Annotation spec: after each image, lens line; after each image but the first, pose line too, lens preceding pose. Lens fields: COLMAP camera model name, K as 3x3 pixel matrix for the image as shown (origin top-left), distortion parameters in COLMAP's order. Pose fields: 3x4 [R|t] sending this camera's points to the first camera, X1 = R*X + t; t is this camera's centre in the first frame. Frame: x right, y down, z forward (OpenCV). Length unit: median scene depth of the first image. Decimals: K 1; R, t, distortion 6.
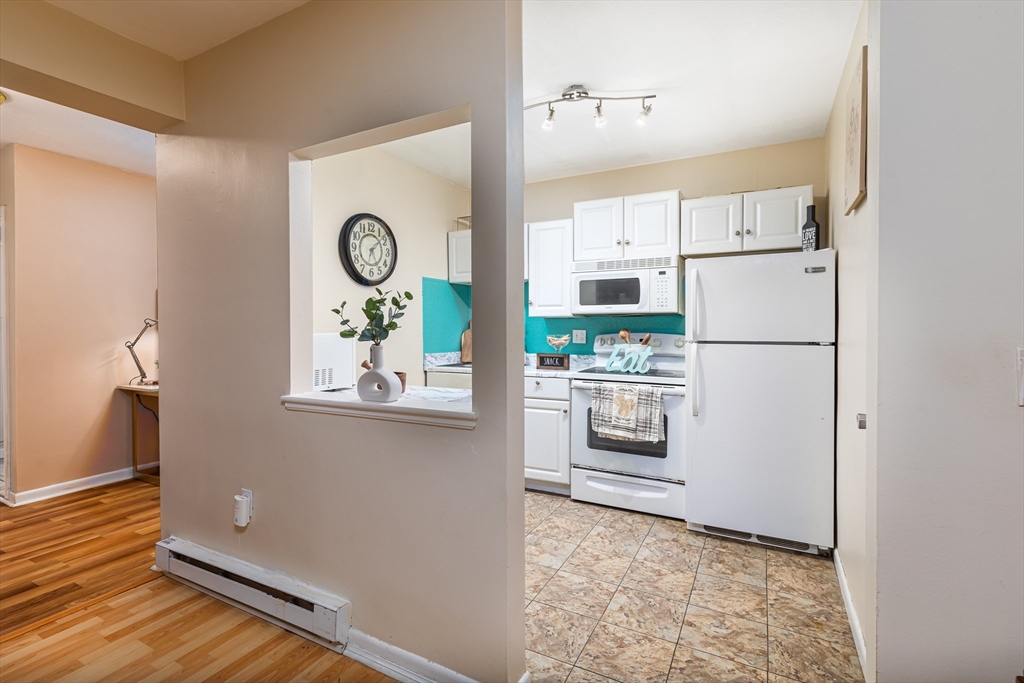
lens RADIAL K [[478.2, 0, 487.0], [0, 478.2, 314.3], [0, 0, 1]] dist [0.000180, -0.001903]
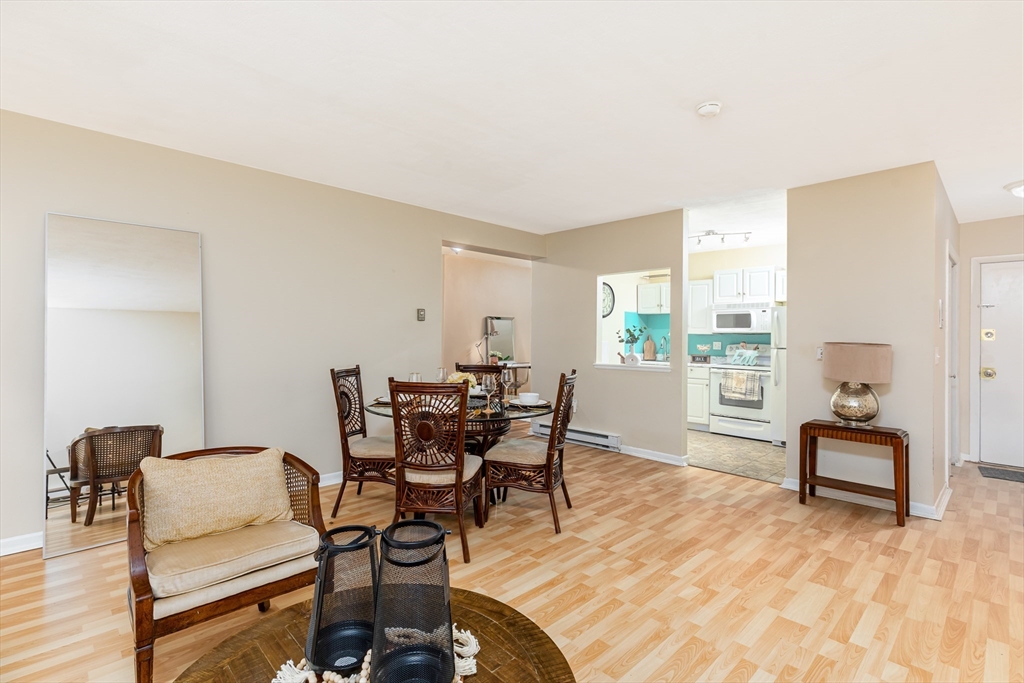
lens RADIAL K [[478.2, 0, 503.7], [0, 478.2, 332.3], [0, 0, 1]] dist [0.000180, -0.001903]
pose [[0.965114, 0.007966, -0.261707, -0.113696], [-0.004049, 0.999872, 0.015500, -0.028822], [0.261797, -0.013900, 0.965023, -1.005316]]
